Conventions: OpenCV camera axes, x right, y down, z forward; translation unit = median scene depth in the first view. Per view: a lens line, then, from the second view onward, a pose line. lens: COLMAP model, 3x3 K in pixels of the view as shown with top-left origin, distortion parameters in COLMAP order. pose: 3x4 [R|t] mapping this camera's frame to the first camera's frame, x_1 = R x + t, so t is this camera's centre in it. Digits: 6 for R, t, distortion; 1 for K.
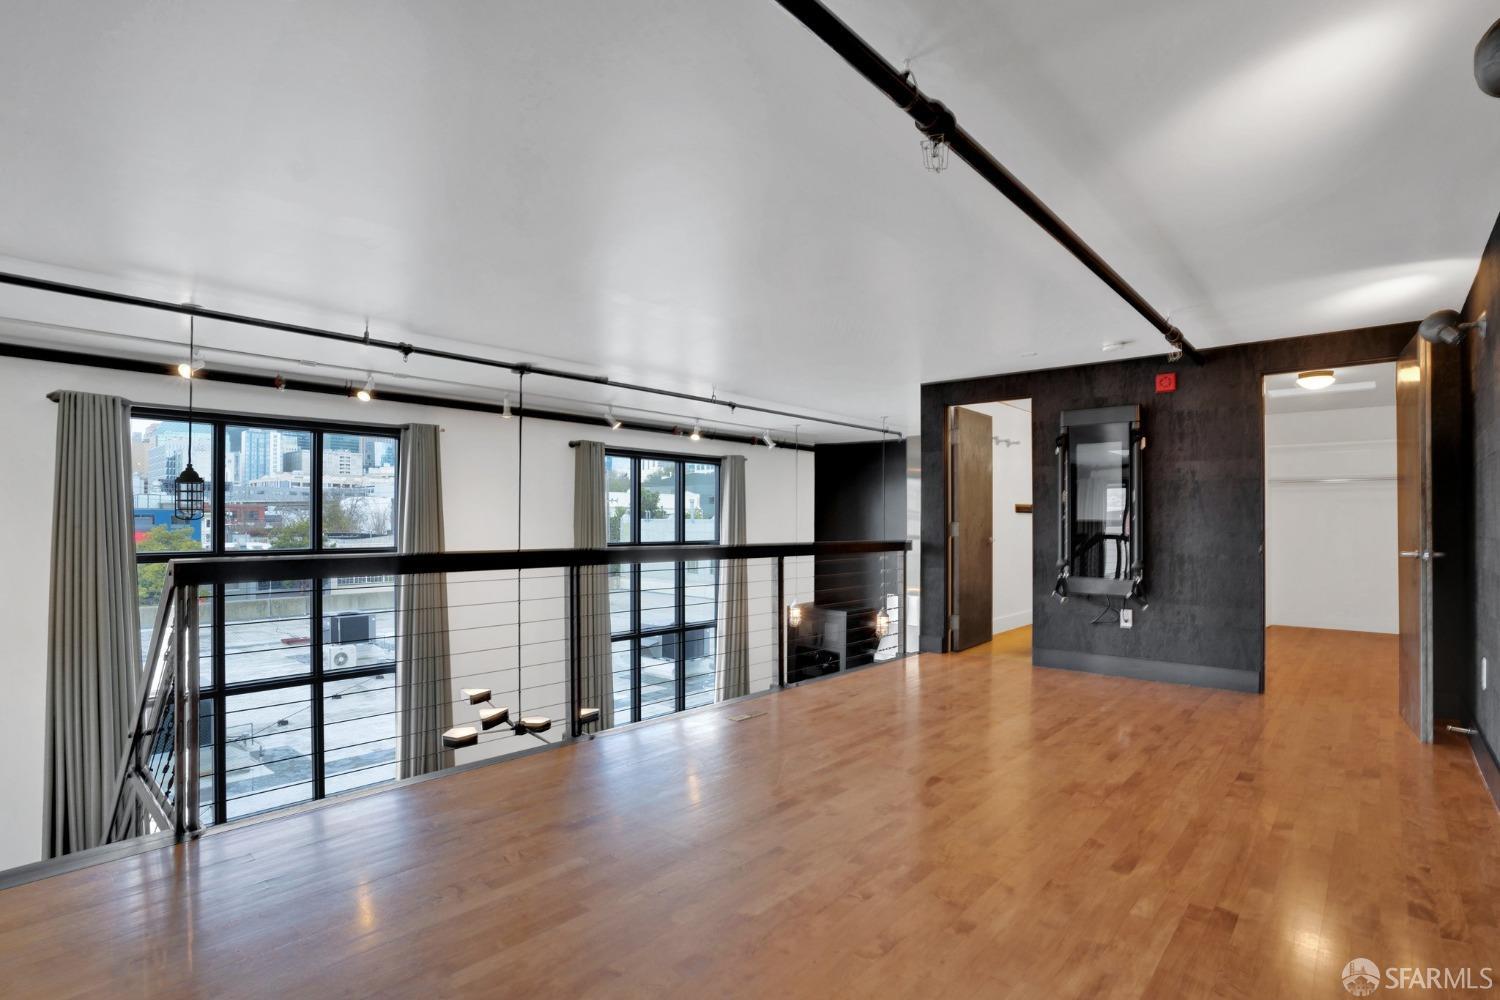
lens RADIAL K [[736.7, 0, 750.0], [0, 736.7, 500.0], [0, 0, 1]] dist [-0.062271, 0.025220]
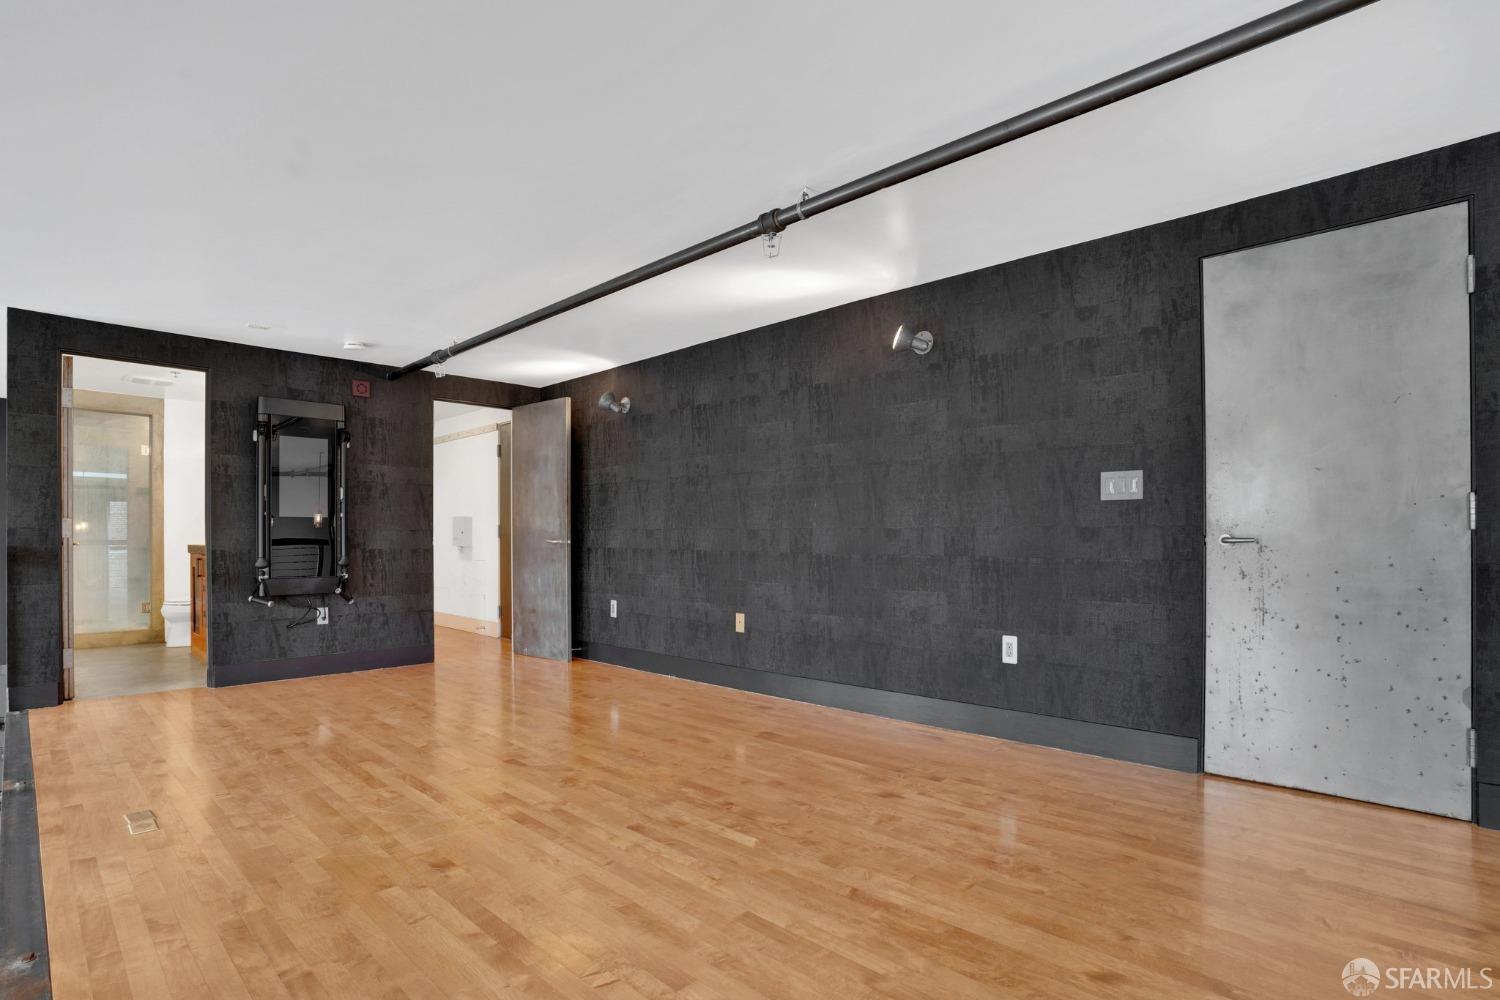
lens RADIAL K [[727.7, 0, 748.4], [0, 727.7, 532.2], [0, 0, 1]] dist [-0.050666, 0.000096]
pose [[0.053410, -0.000310, 0.998573, -0.454699], [-0.028995, 0.999578, 0.001861, 0.030348], [-0.998152, -0.029053, 0.053378, 0.381215]]
